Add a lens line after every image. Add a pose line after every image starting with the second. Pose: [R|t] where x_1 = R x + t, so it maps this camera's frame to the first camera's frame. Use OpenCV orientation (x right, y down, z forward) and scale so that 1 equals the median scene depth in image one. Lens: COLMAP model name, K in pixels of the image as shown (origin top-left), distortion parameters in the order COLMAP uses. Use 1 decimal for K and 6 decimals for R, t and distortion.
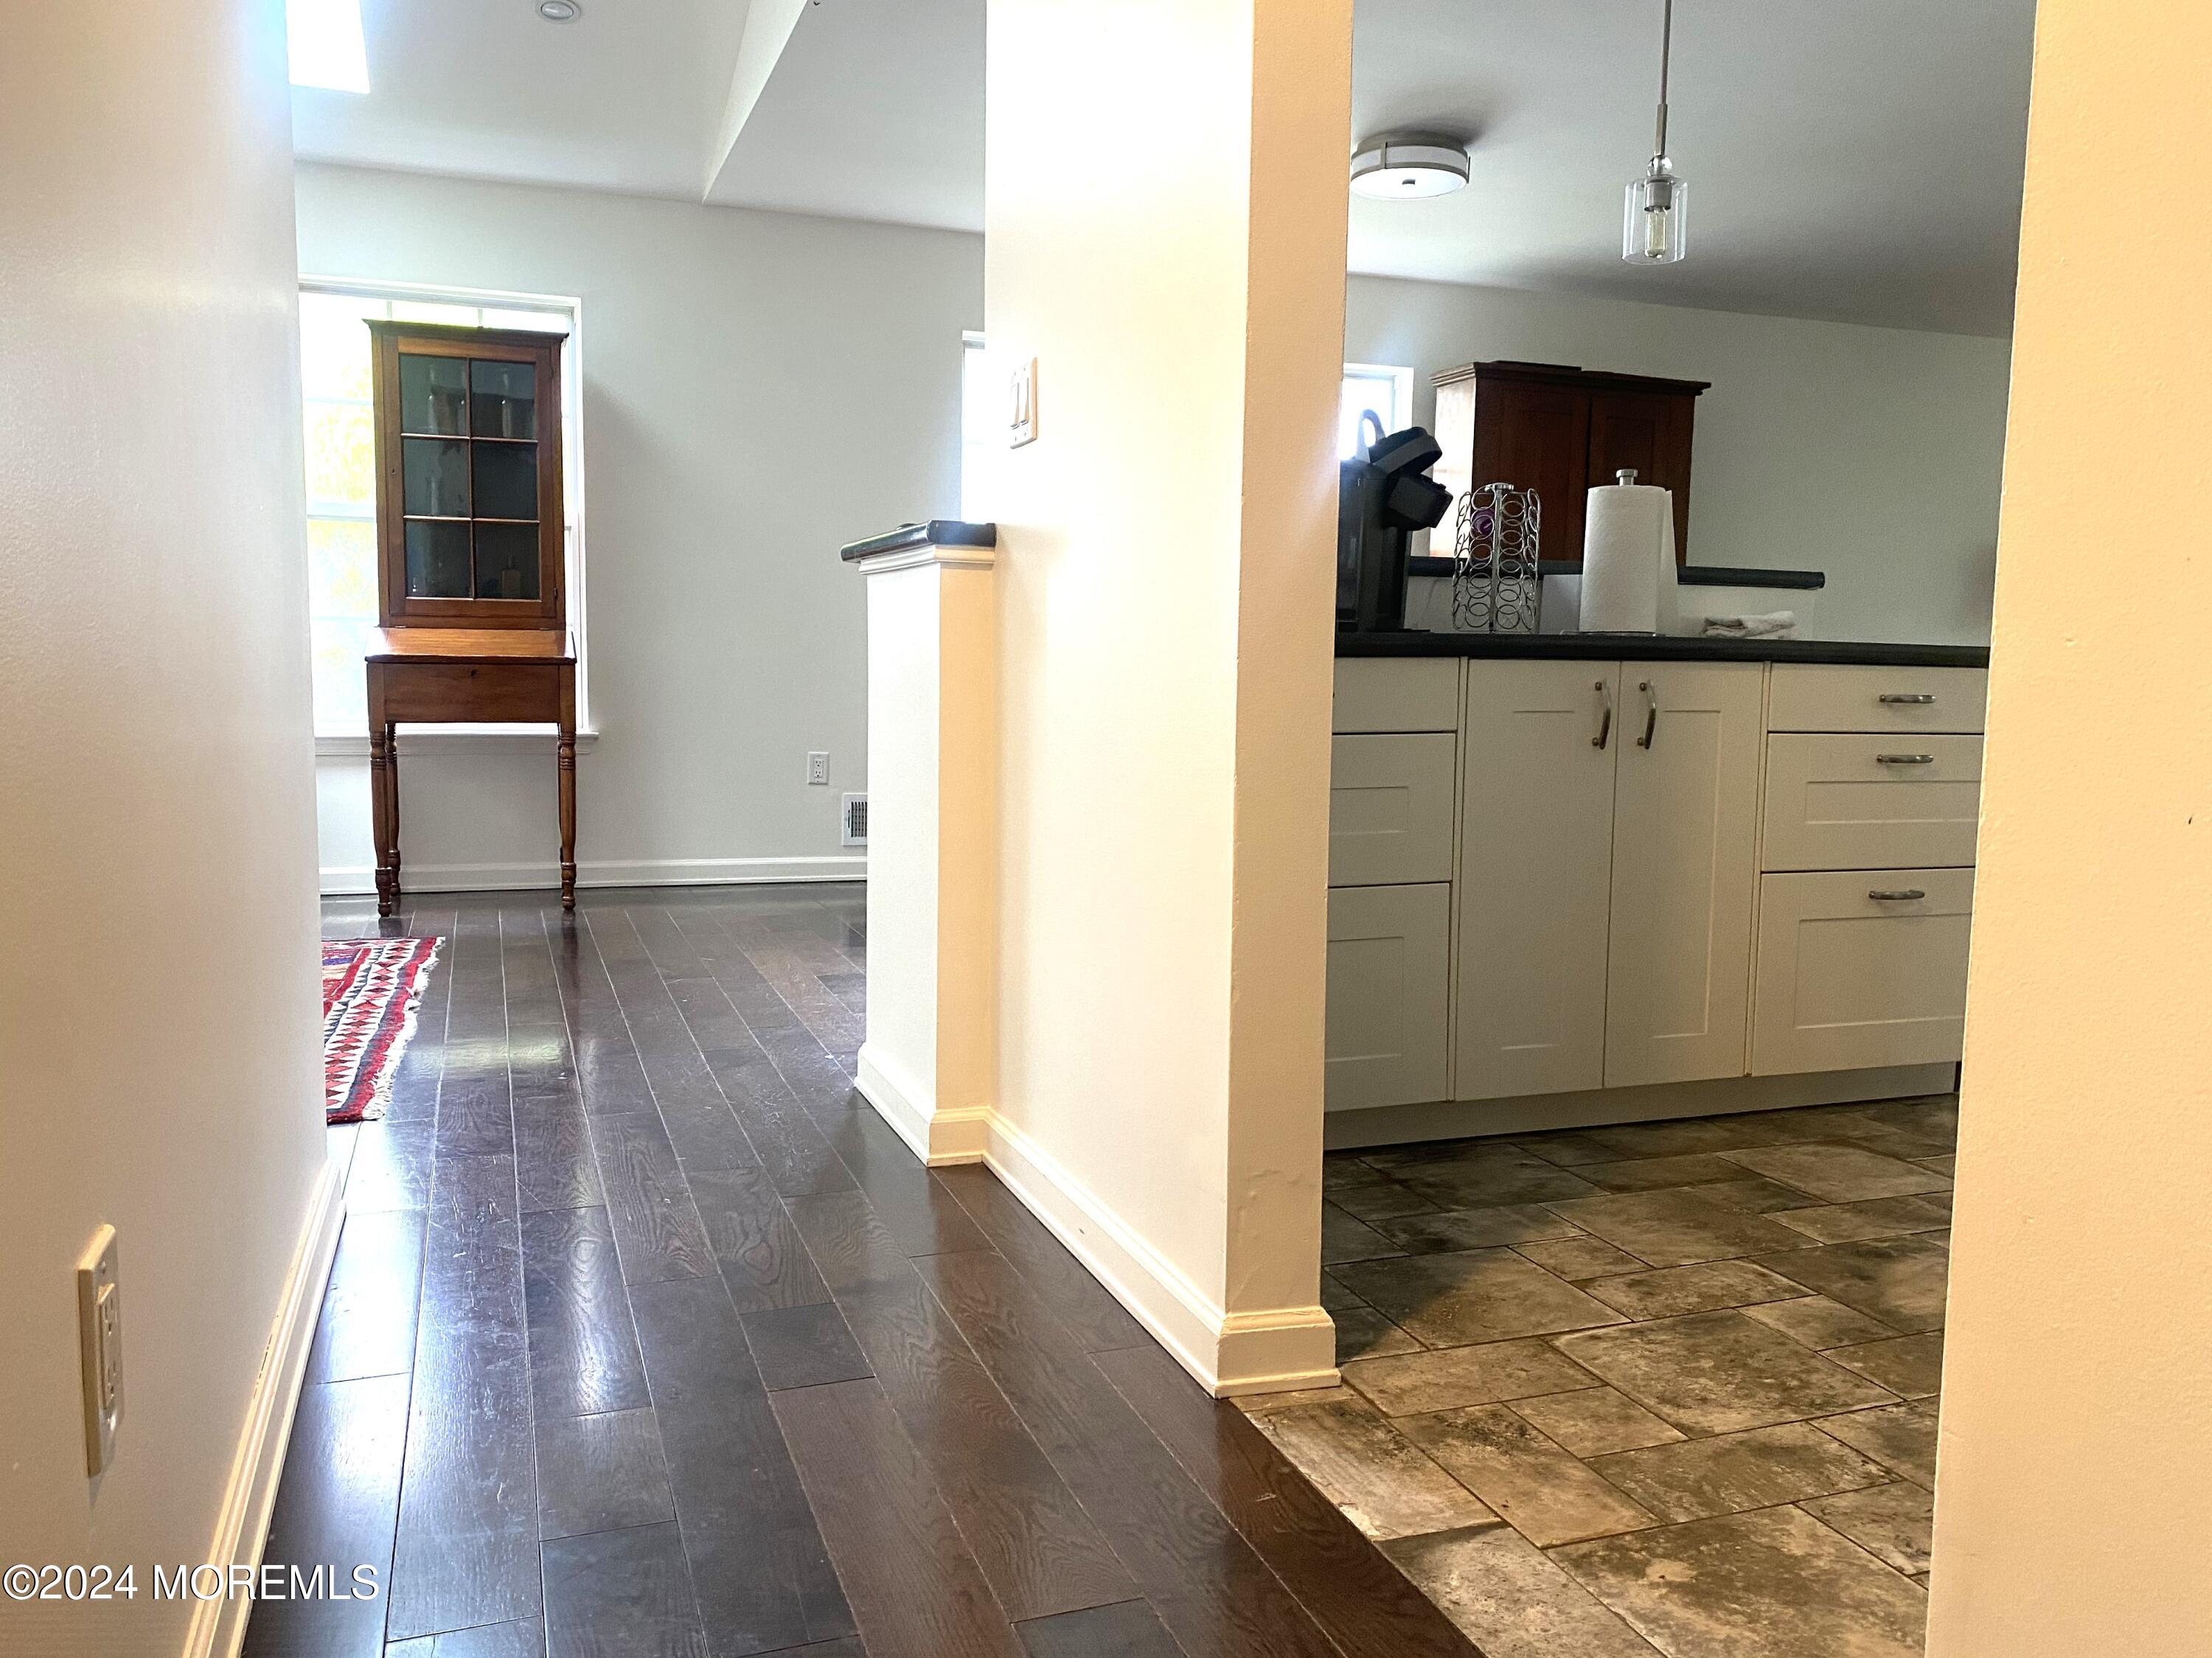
lens RADIAL K [[1690.1, 0, 1106.0], [0, 1690.1, 829.0], [0, 0, 1]] dist [0.006002, 0.001087]
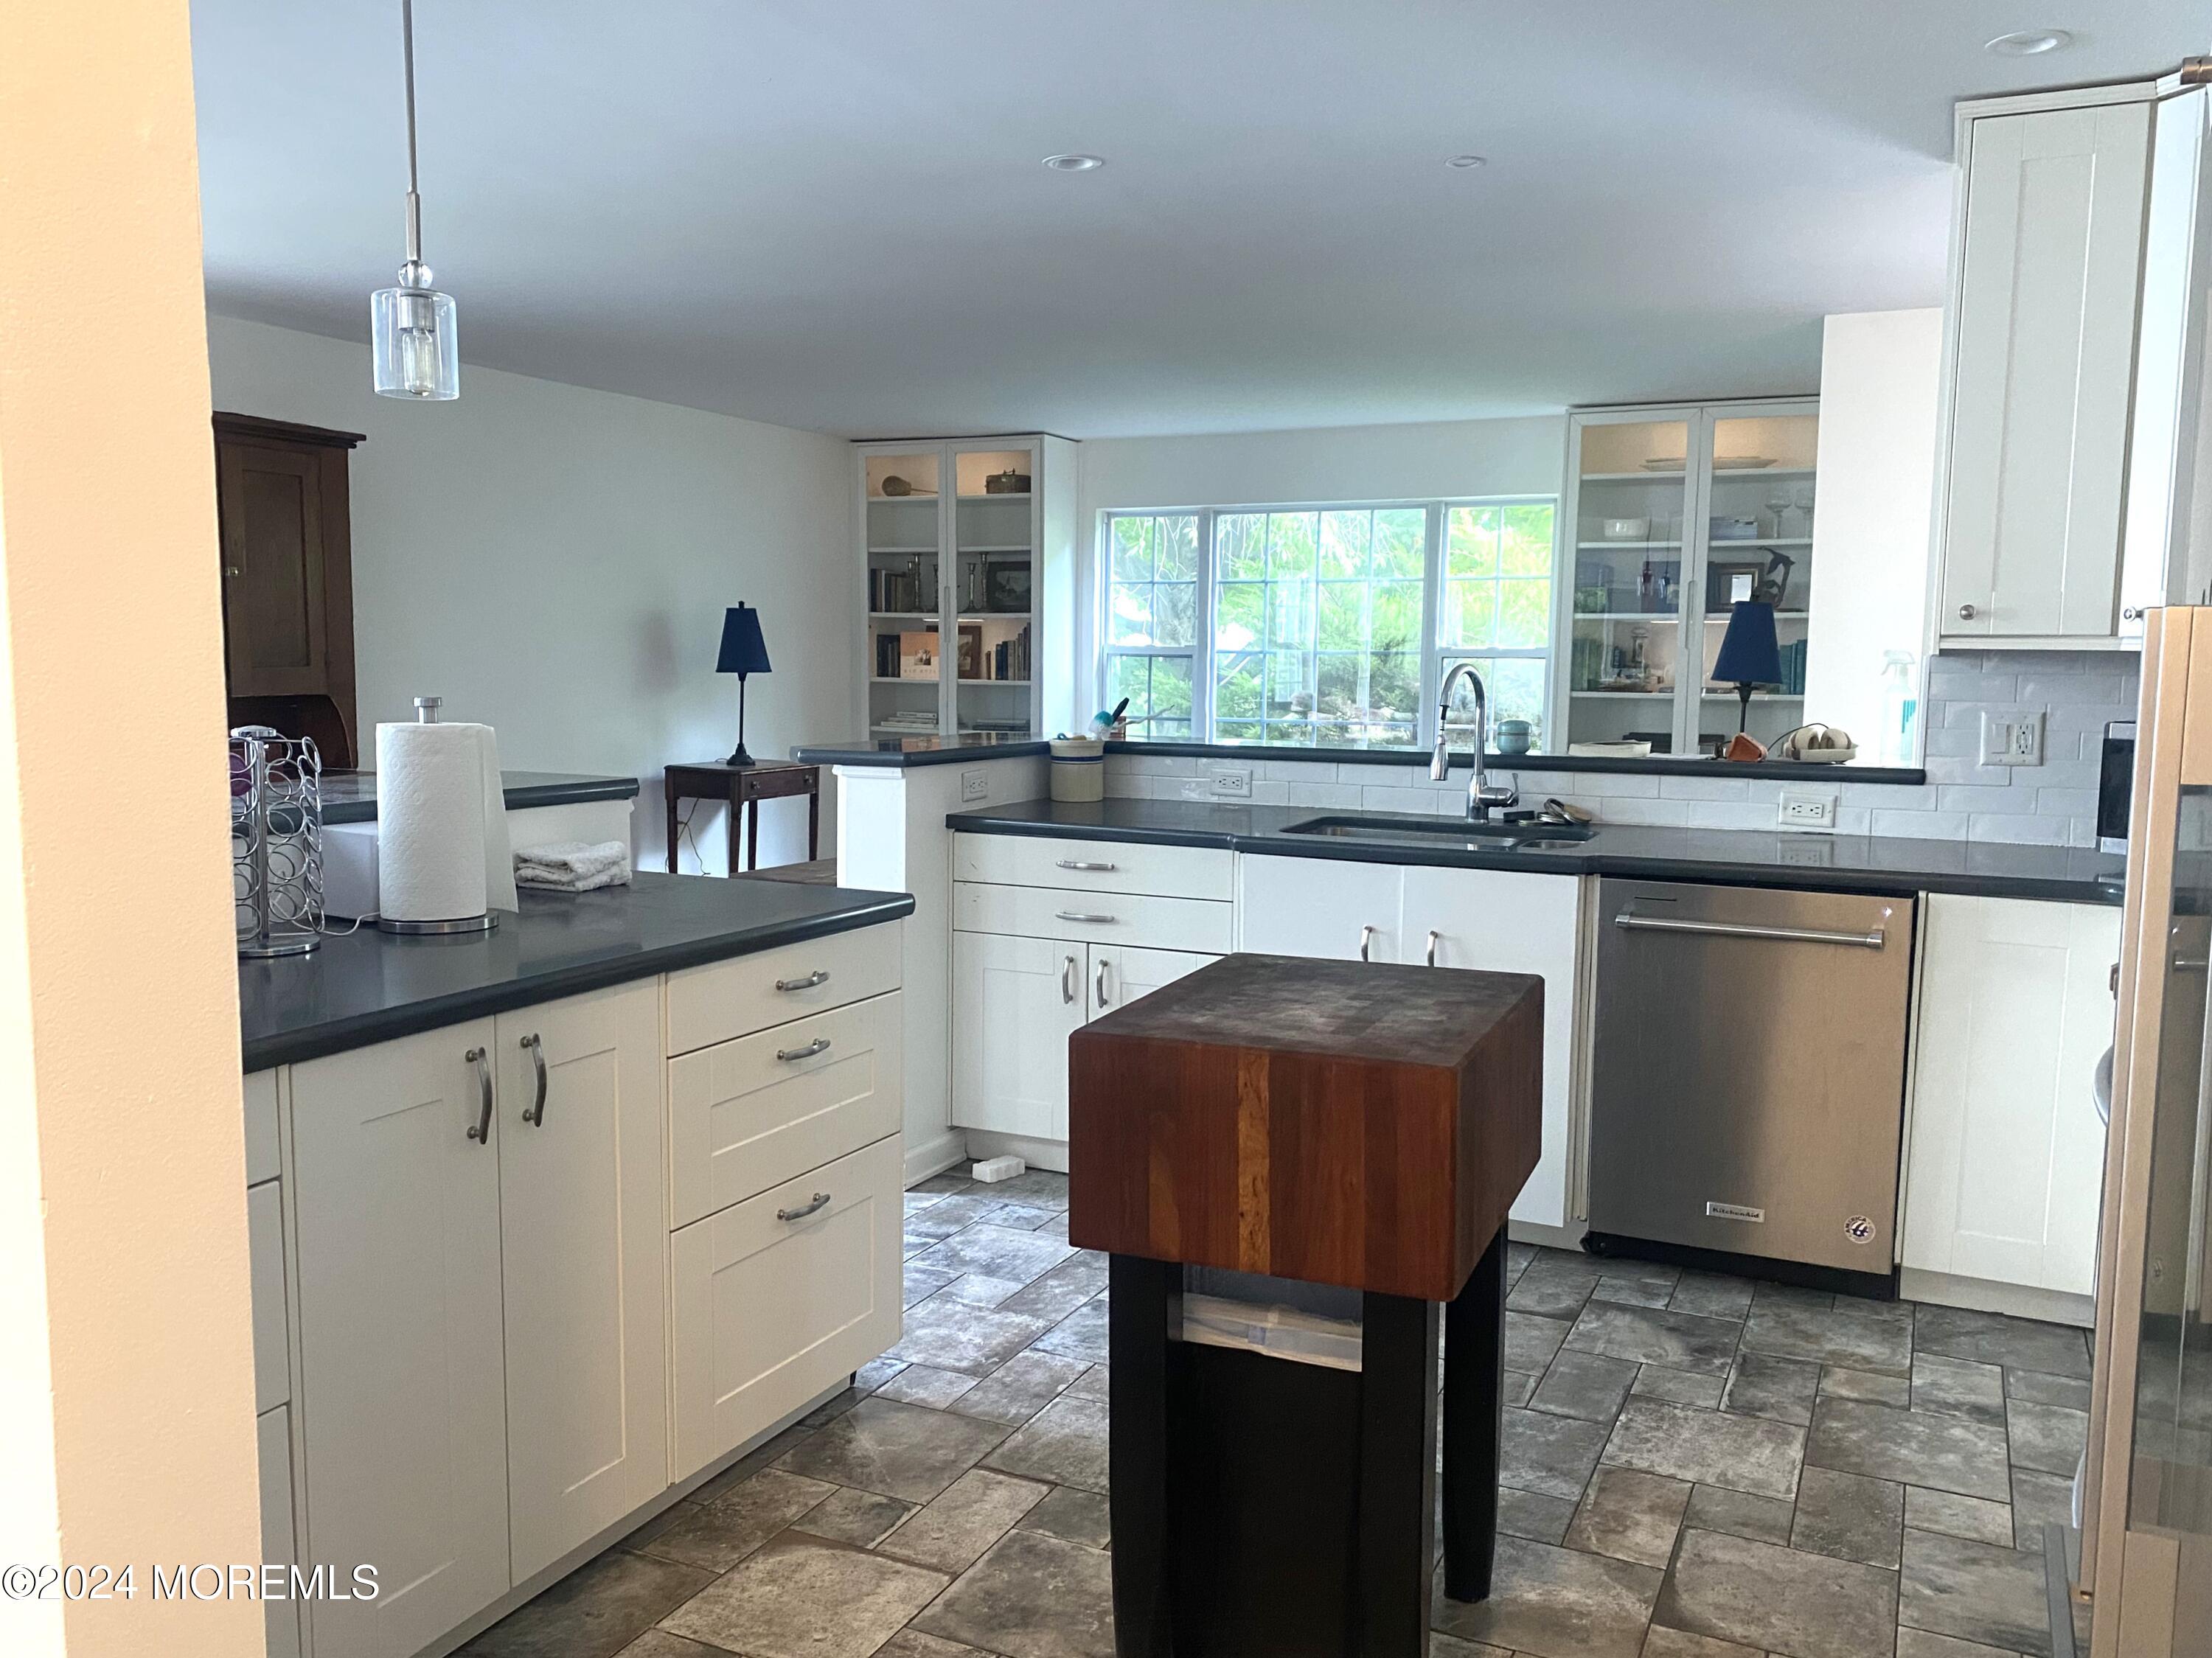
lens RADIAL K [[1771.6, 0, 1106.0], [0, 1771.6, 829.0], [0, 0, 1]] dist [0.010887, 0.004002]
pose [[0.715266, -0.078762, 0.694400, -0.028171], [0.072834, 0.996619, 0.038019, -0.176783], [-0.695047, 0.023382, 0.718584, 0.253802]]
